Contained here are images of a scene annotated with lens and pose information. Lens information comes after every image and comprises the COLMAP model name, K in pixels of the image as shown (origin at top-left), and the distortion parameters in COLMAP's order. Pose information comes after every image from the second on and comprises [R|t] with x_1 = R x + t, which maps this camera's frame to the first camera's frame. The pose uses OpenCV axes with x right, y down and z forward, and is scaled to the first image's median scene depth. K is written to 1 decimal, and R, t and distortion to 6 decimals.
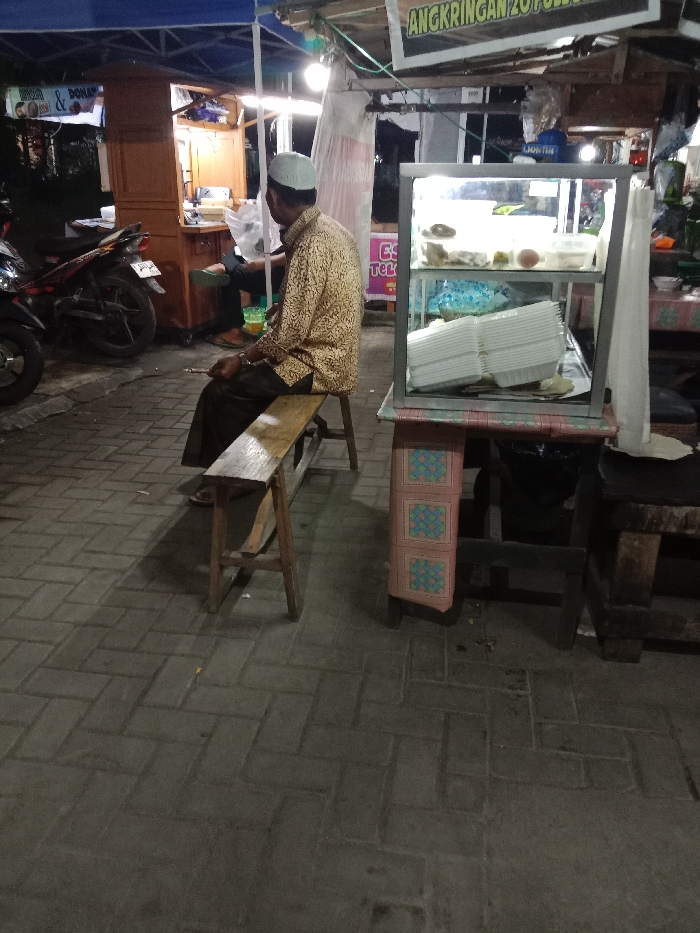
lens RADIAL K [[763.6, 0, 350.0], [0, 763.6, 466.5], [0, 0, 1]] dist [0.023860, -0.045112]
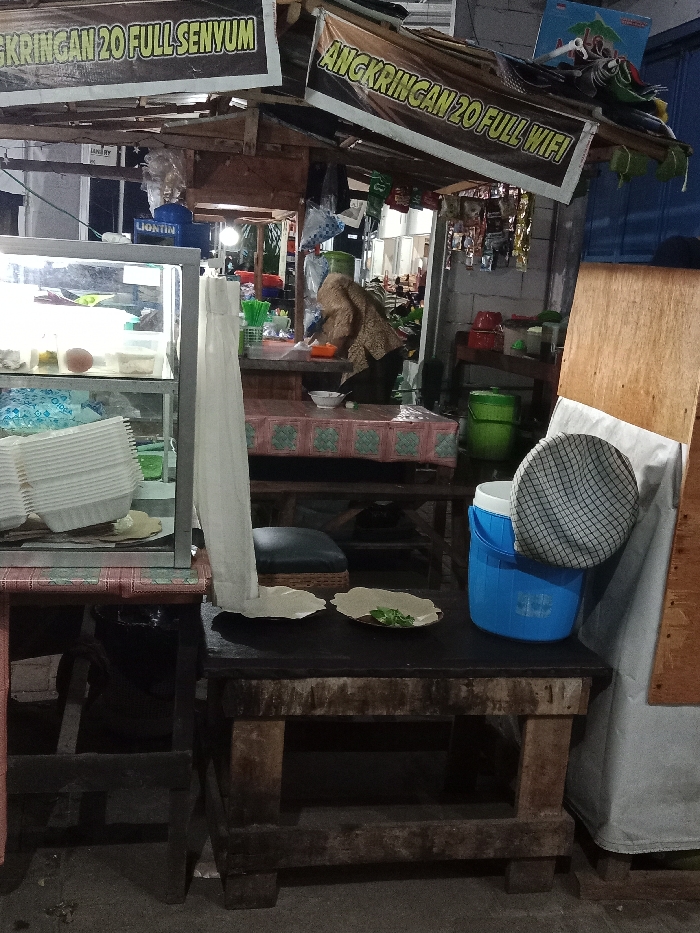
lens RADIAL K [[1071.8, 0, 350.0], [0, 1071.8, 466.5], [0, 0, 1]] dist [0.130674, -0.343238]
pose [[0.937693, -0.014529, 0.347161, 0.095559], [0.074390, 0.984353, -0.159734, 0.016809], [-0.339409, 0.175606, 0.924102, -0.043051]]
